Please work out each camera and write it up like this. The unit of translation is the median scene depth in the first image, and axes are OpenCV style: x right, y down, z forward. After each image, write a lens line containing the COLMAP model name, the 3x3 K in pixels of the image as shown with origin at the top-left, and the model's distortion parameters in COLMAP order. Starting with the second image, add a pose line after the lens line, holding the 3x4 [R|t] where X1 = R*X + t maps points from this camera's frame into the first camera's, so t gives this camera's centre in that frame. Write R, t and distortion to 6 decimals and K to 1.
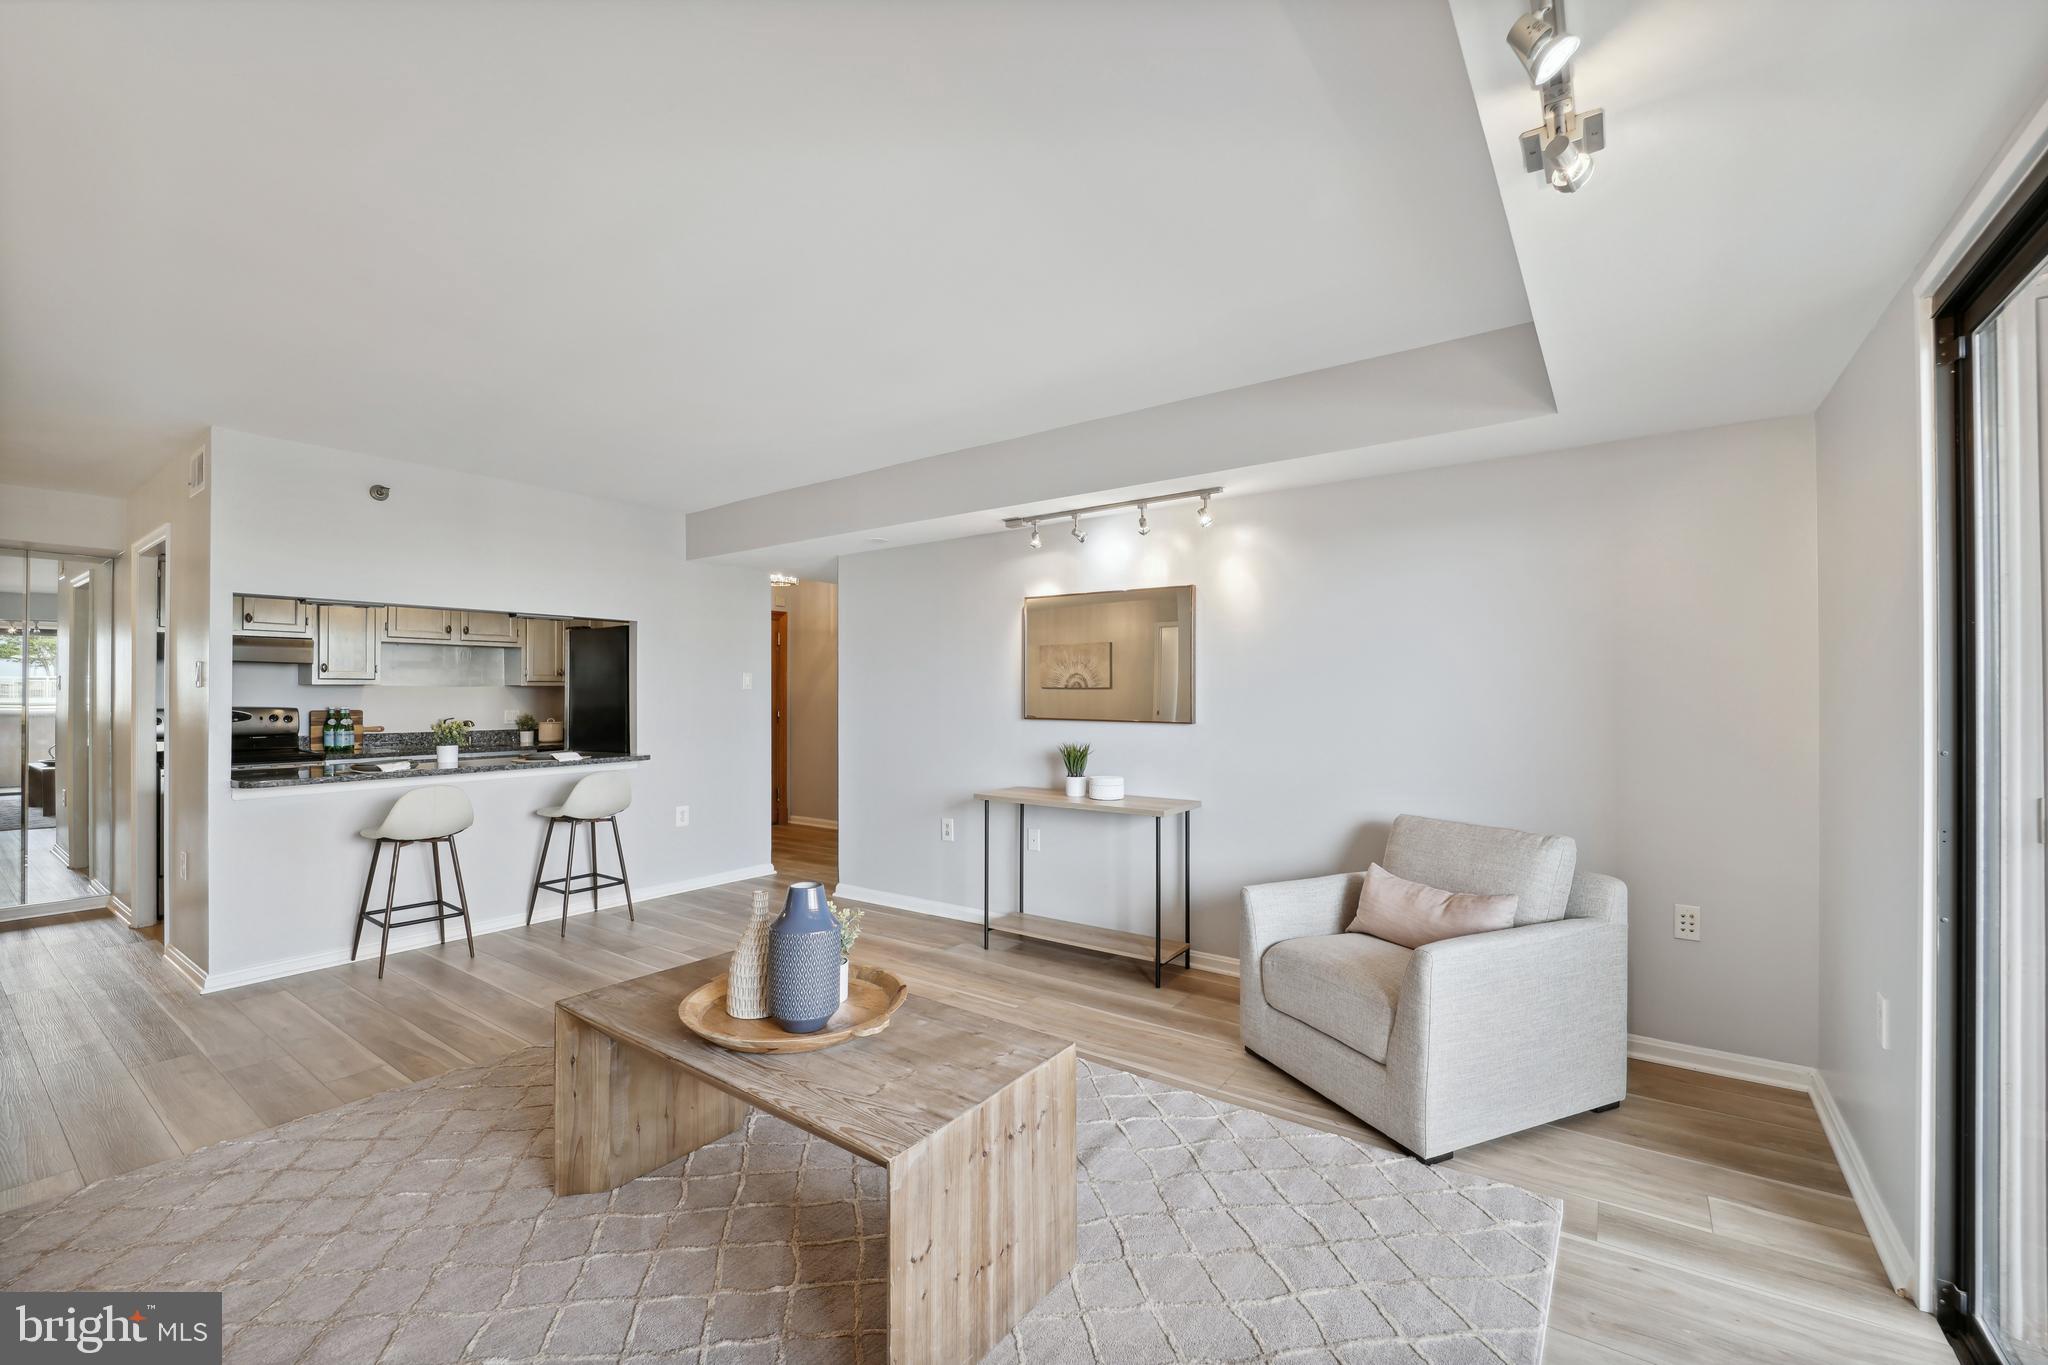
lens RADIAL K [[837.5, 0, 1022.9], [0, 837.5, 696.1], [0, 0, 1]] dist [-0.008678, -0.001313]
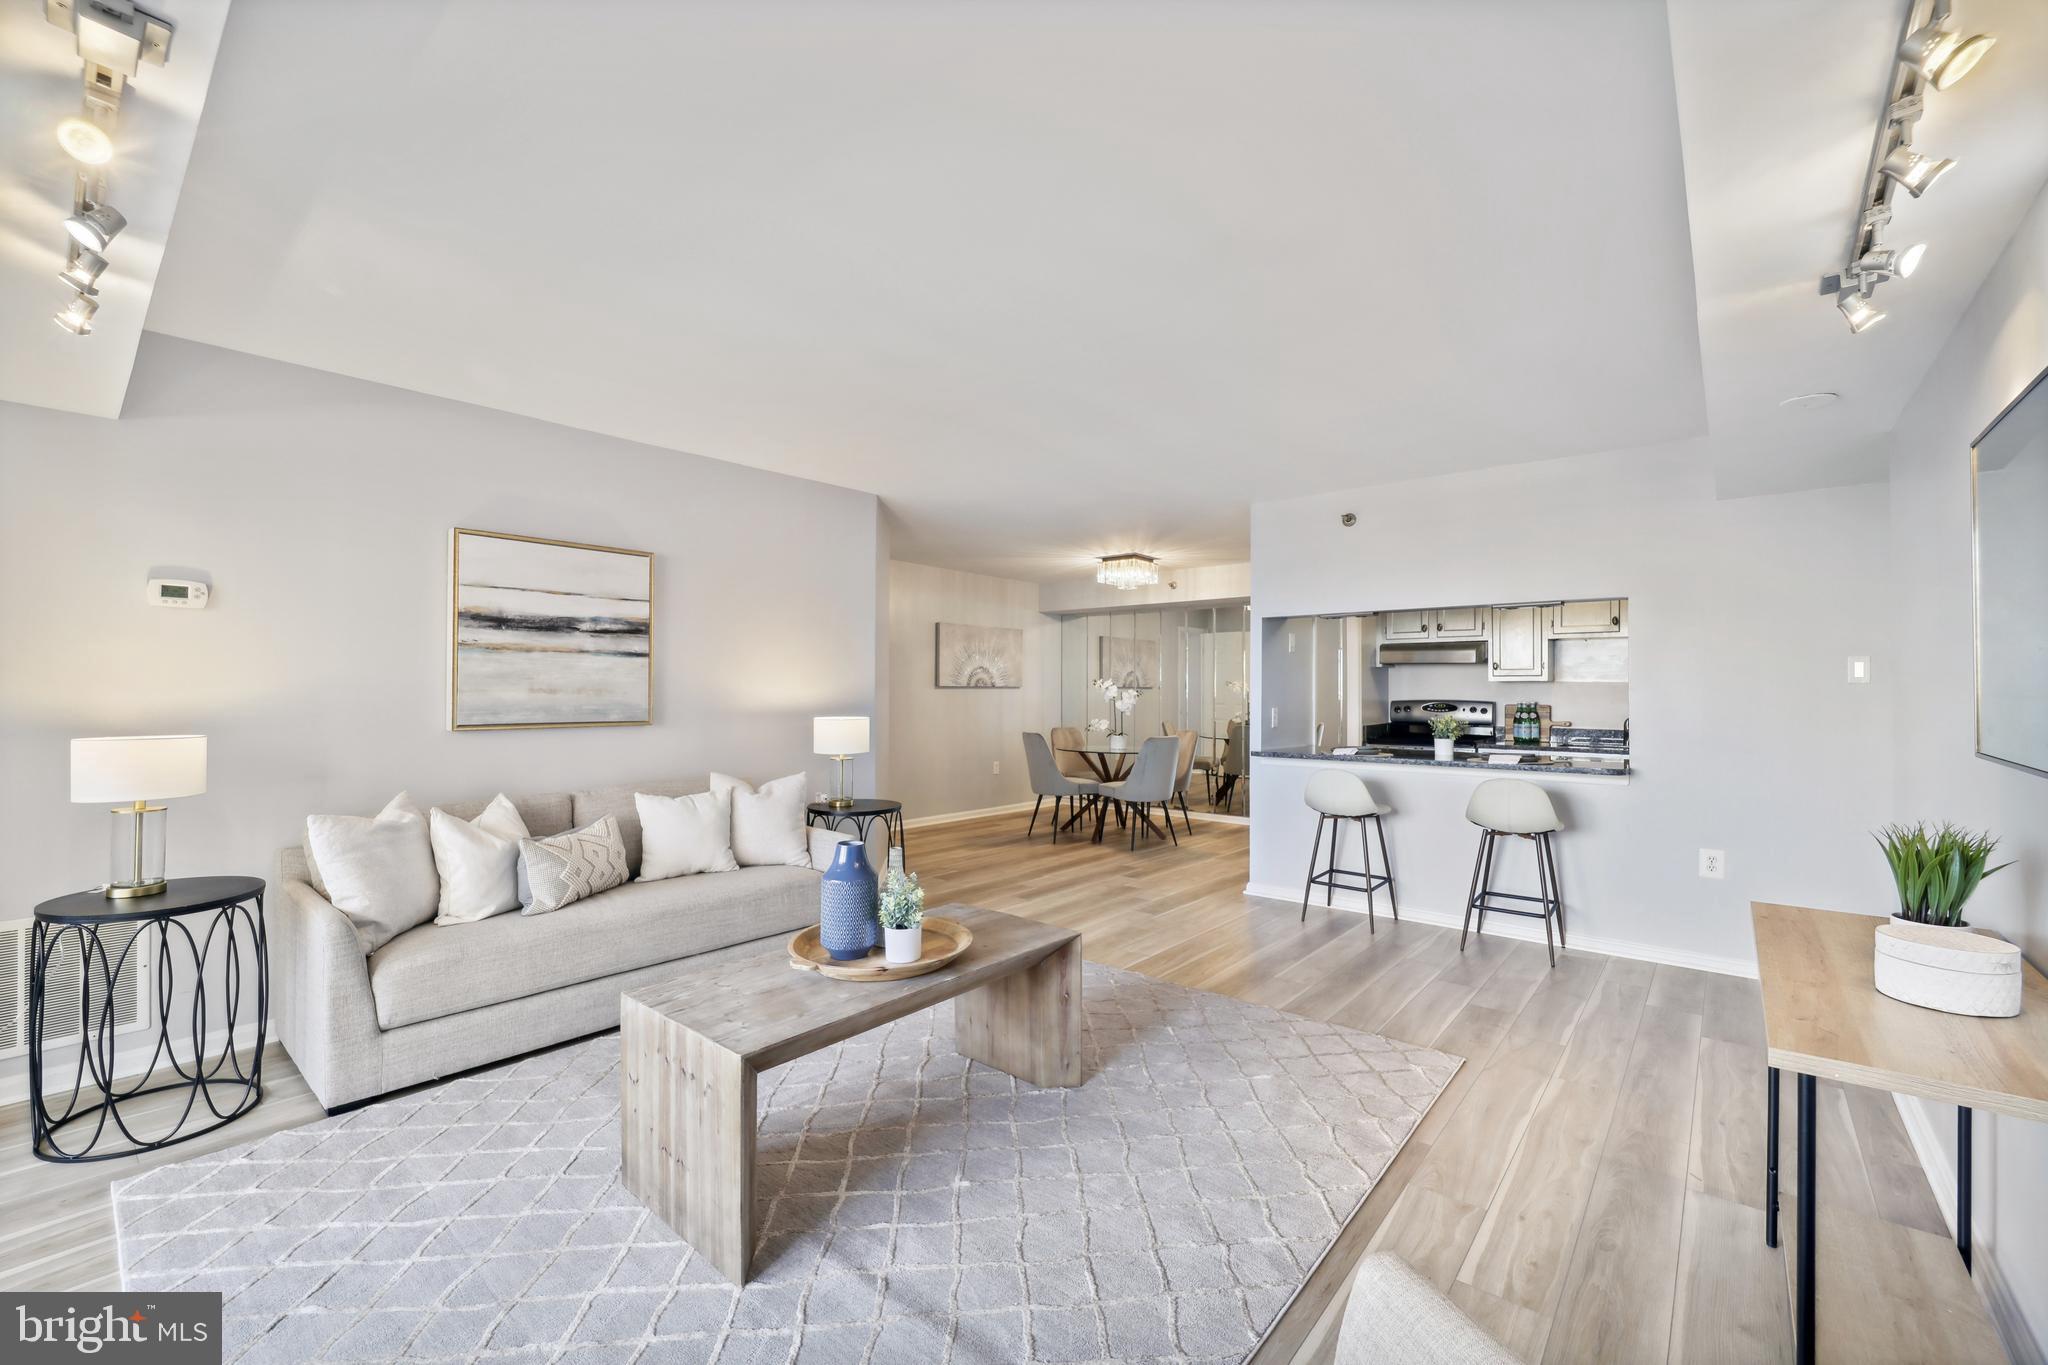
lens RADIAL K [[837.5, 0, 1028.8], [0, 837.5, 678.7], [0, 0, 1]] dist [-0.008678, -0.001313]
pose [[-0.077006, -0.011232, -0.996967, 0.443591], [-0.005712, 0.999925, -0.010824, -0.001671], [0.997014, 0.004862, -0.077064, 0.629356]]
